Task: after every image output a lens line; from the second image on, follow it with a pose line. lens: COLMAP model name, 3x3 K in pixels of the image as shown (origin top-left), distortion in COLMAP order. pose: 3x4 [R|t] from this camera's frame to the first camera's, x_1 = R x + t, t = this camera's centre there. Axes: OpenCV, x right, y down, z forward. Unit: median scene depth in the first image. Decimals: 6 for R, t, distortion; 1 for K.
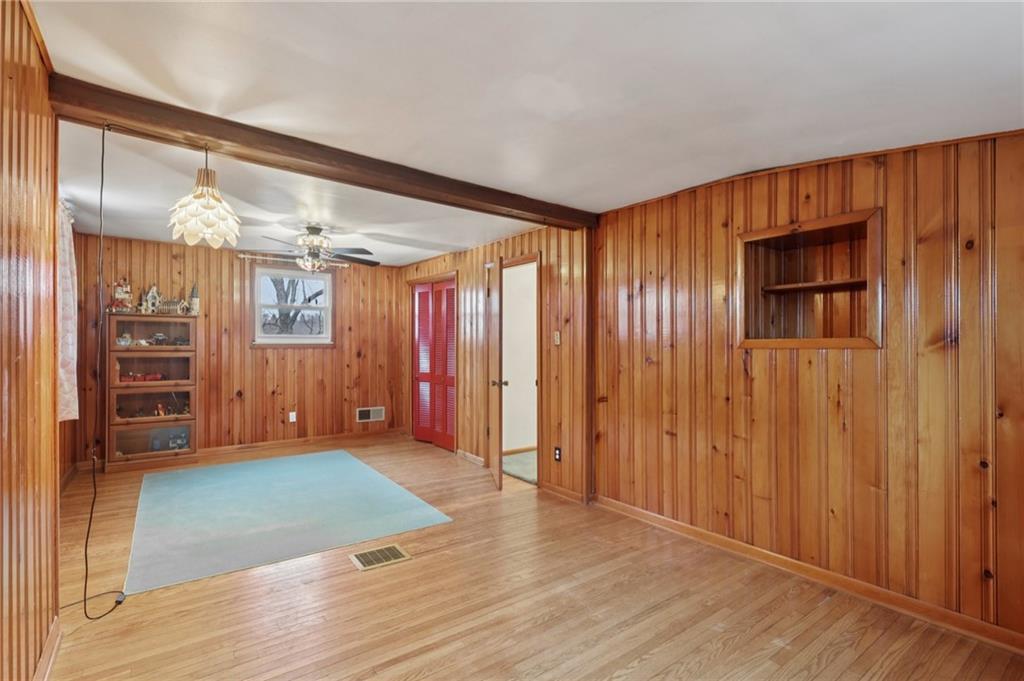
lens RADIAL K [[475.0, 0, 511.7], [0, 475.0, 345.6], [0, 0, 1]] dist [-0.001530, 0.000457]
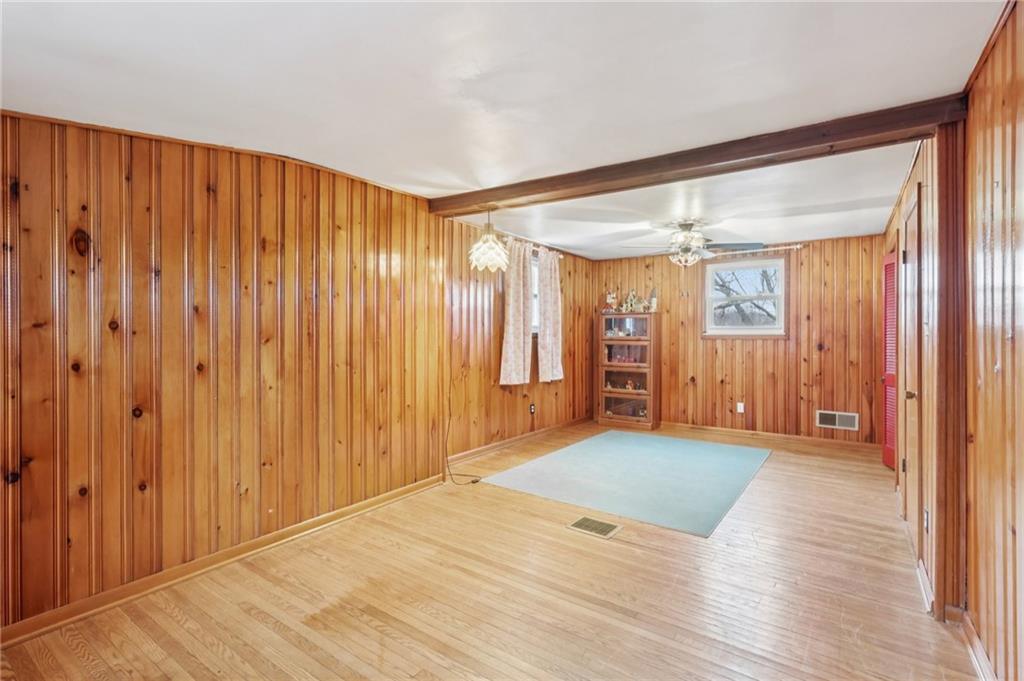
lens RADIAL K [[475.0, 0, 509.8], [0, 475.0, 335.4], [0, 0, 1]] dist [-0.001530, 0.000457]
pose [[0.319034, -0.001073, -0.947743, 0.395562], [-0.003663, 0.999990, -0.002365, 0.001896], [0.947736, 0.004226, 0.319027, 0.257054]]
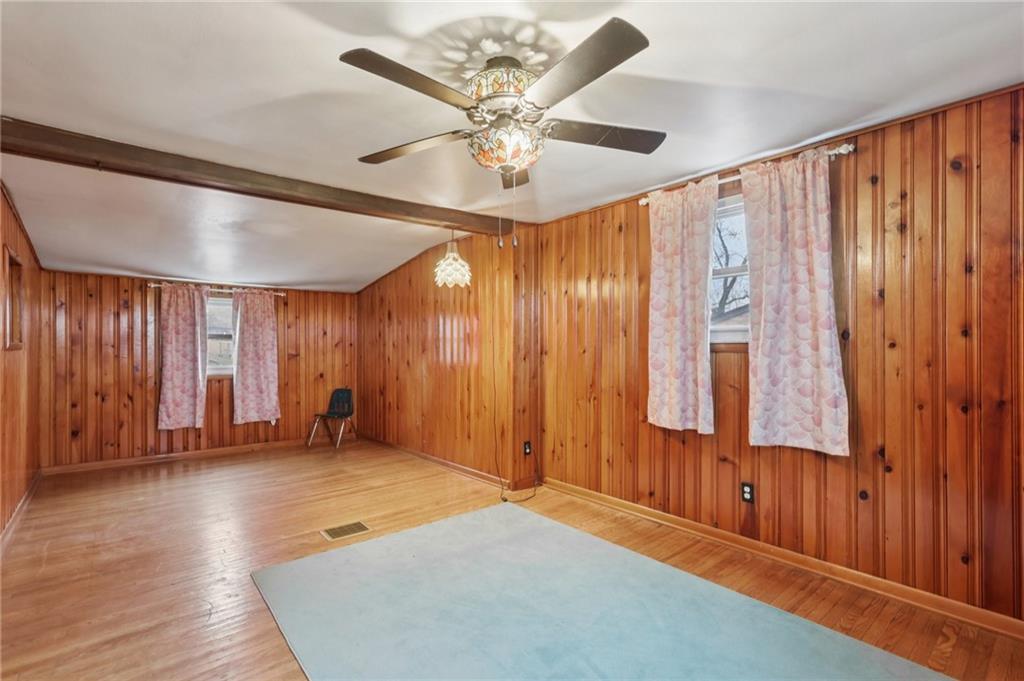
lens RADIAL K [[475.0, 0, 513.0], [0, 475.0, 346.2], [0, 0, 1]] dist [-0.001530, 0.000457]
pose [[-0.997628, 0.000319, -0.068842, -0.336688], [0.000573, 0.999993, -0.003674, 0.000042], [0.068841, -0.003705, -0.997621, 1.222098]]
